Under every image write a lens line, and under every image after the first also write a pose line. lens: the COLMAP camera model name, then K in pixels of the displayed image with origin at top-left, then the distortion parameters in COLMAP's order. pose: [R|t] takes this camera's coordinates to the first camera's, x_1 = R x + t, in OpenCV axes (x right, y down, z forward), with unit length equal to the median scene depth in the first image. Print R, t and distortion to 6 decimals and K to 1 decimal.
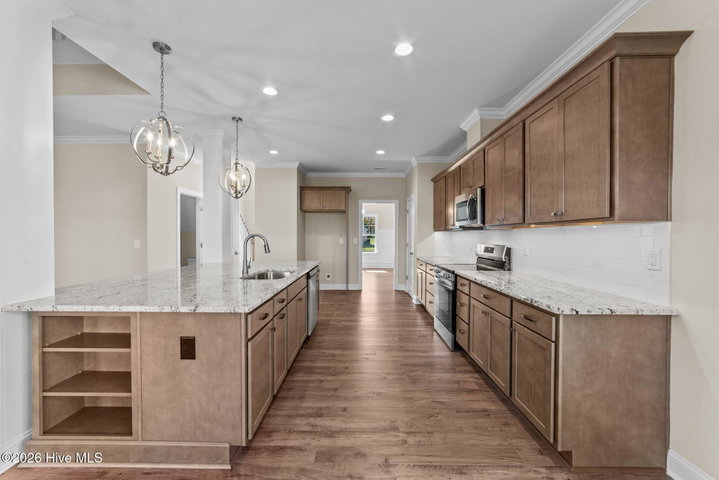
lens RADIAL K [[289.6, 0, 358.3], [0, 289.6, 238.2], [0, 0, 1]] dist [0.000049, -0.000066]
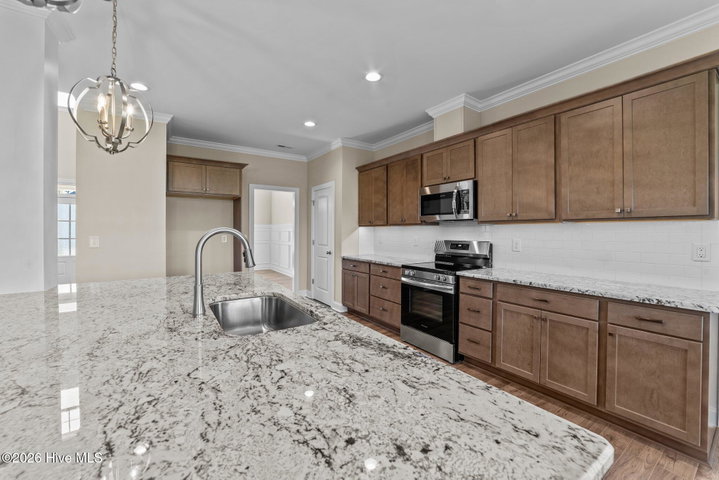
lens RADIAL K [[297.1, 0, 362.0], [0, 297.1, 233.3], [0, 0, 1]] dist [-0.003175, -0.000520]
pose [[0.820189, -0.007550, 0.572043, -0.497076], [0.008491, 0.999963, 0.001022, -0.009968], [-0.572029, 0.004019, 0.820223, 0.508119]]
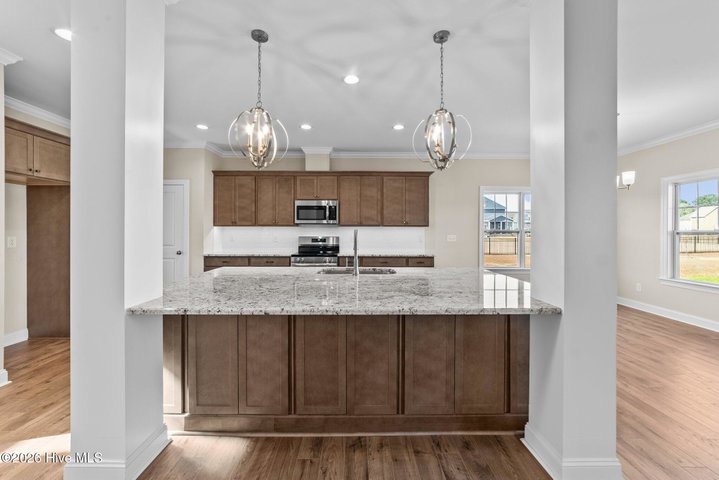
lens RADIAL K [[290.3, 0, 360.5], [0, 290.3, 230.4], [0, 0, 1]] dist [0.012293, 0.000141]
pose [[-0.034823, -0.001577, 0.999392, -1.408001], [0.007941, 0.999967, 0.001854, -0.017795], [-0.999362, 0.008001, -0.034809, 1.123246]]
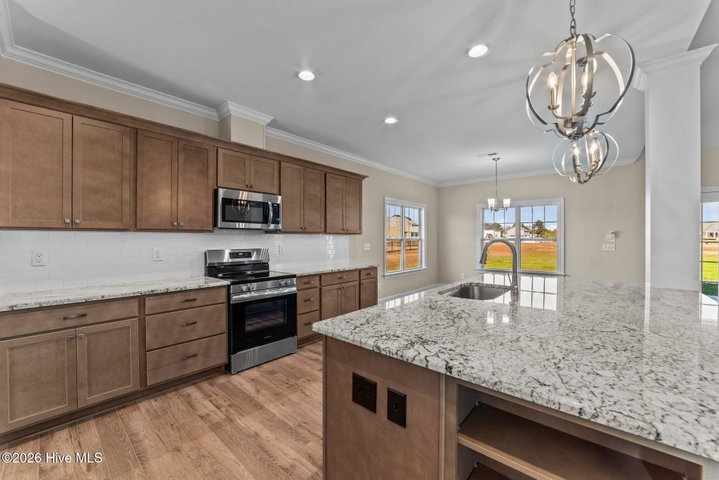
lens RADIAL K [[289.6, 0, 358.3], [0, 289.6, 238.2], [0, 0, 1]] dist [0.000049, -0.000066]
pose [[-0.763192, -0.003848, 0.646160, -0.619233], [0.004007, 0.999935, 0.010687, -0.032349], [-0.646159, 0.010745, -0.763127, 1.985324]]
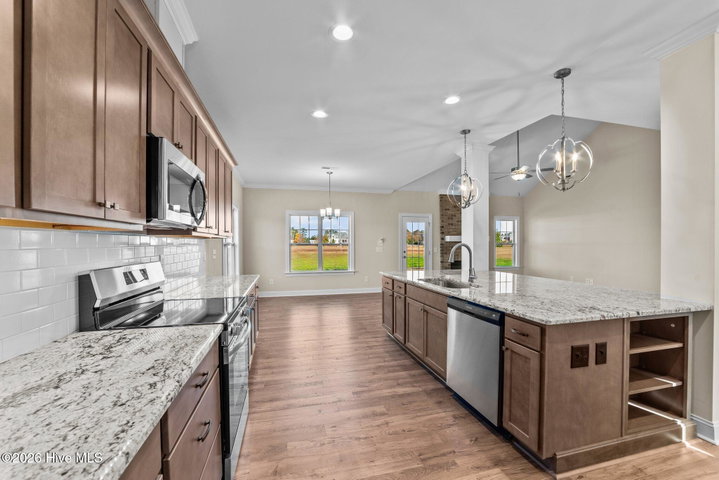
lens RADIAL K [[290.9, 0, 362.1], [0, 290.9, 242.7], [0, 0, 1]] dist [-0.001519, -0.000019]
pose [[-0.962851, 0.001556, -0.270027, 0.297190], [-0.001352, 0.999943, 0.010583, -0.031759], [0.270029, 0.010555, -0.962794, 2.102690]]
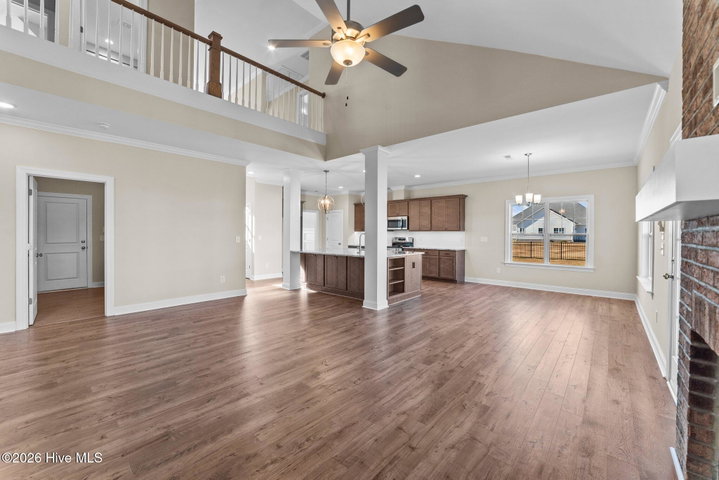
lens RADIAL K [[289.6, 0, 358.3], [0, 289.6, 238.2], [0, 0, 1]] dist [0.000049, -0.000066]
pose [[0.651632, -0.009433, 0.758477, -2.336777], [0.004238, 0.999952, 0.008795, 0.006302], [-0.758523, -0.002517, 0.651641, -0.511593]]
